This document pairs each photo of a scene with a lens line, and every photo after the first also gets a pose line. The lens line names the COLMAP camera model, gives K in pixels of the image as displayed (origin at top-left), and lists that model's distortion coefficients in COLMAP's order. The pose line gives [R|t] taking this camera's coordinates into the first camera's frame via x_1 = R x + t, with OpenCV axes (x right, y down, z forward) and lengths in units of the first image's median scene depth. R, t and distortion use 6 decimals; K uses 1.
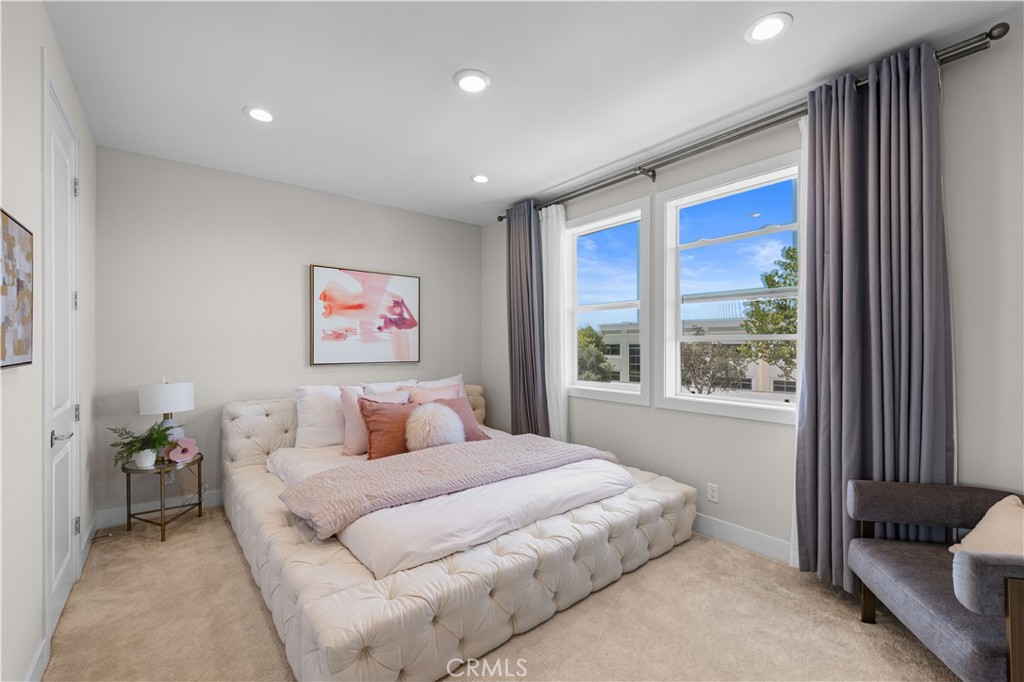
lens RADIAL K [[433.9, 0, 504.6], [0, 433.9, 341.5], [0, 0, 1]] dist [0.018053, 0.000187]
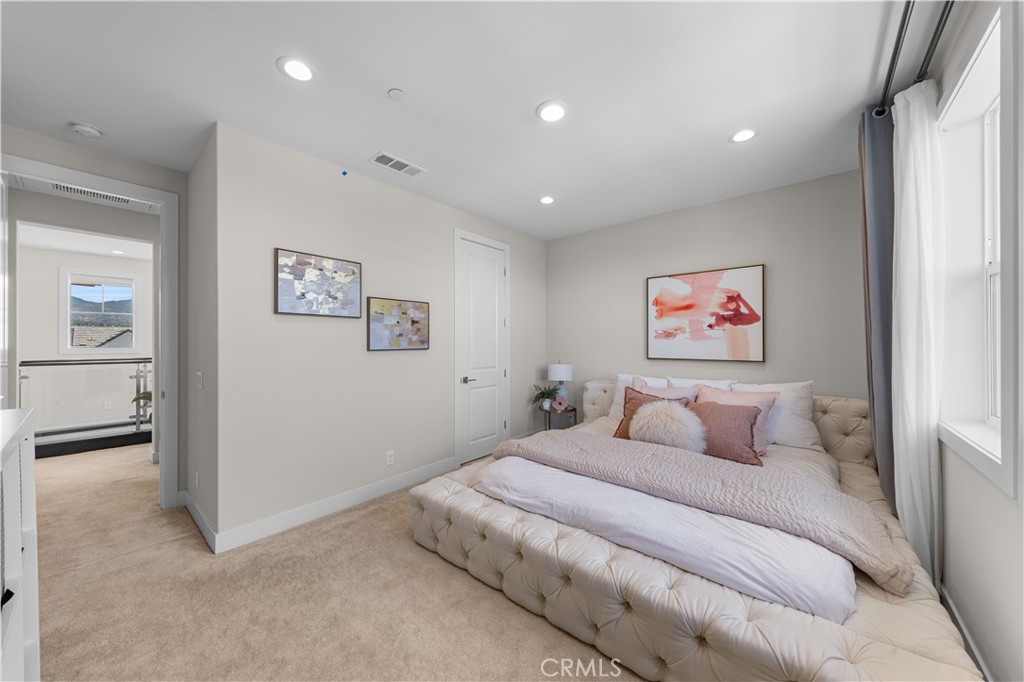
lens RADIAL K [[355.3, 0, 505.0], [0, 355.3, 339.8], [0, 0, 1]] dist [0.009731, -0.000076]
pose [[0.172235, -0.009444, -0.985011, 0.453491], [0.006716, 0.999942, -0.008413, 0.005679], [0.985033, -0.005166, 0.172289, 0.397746]]
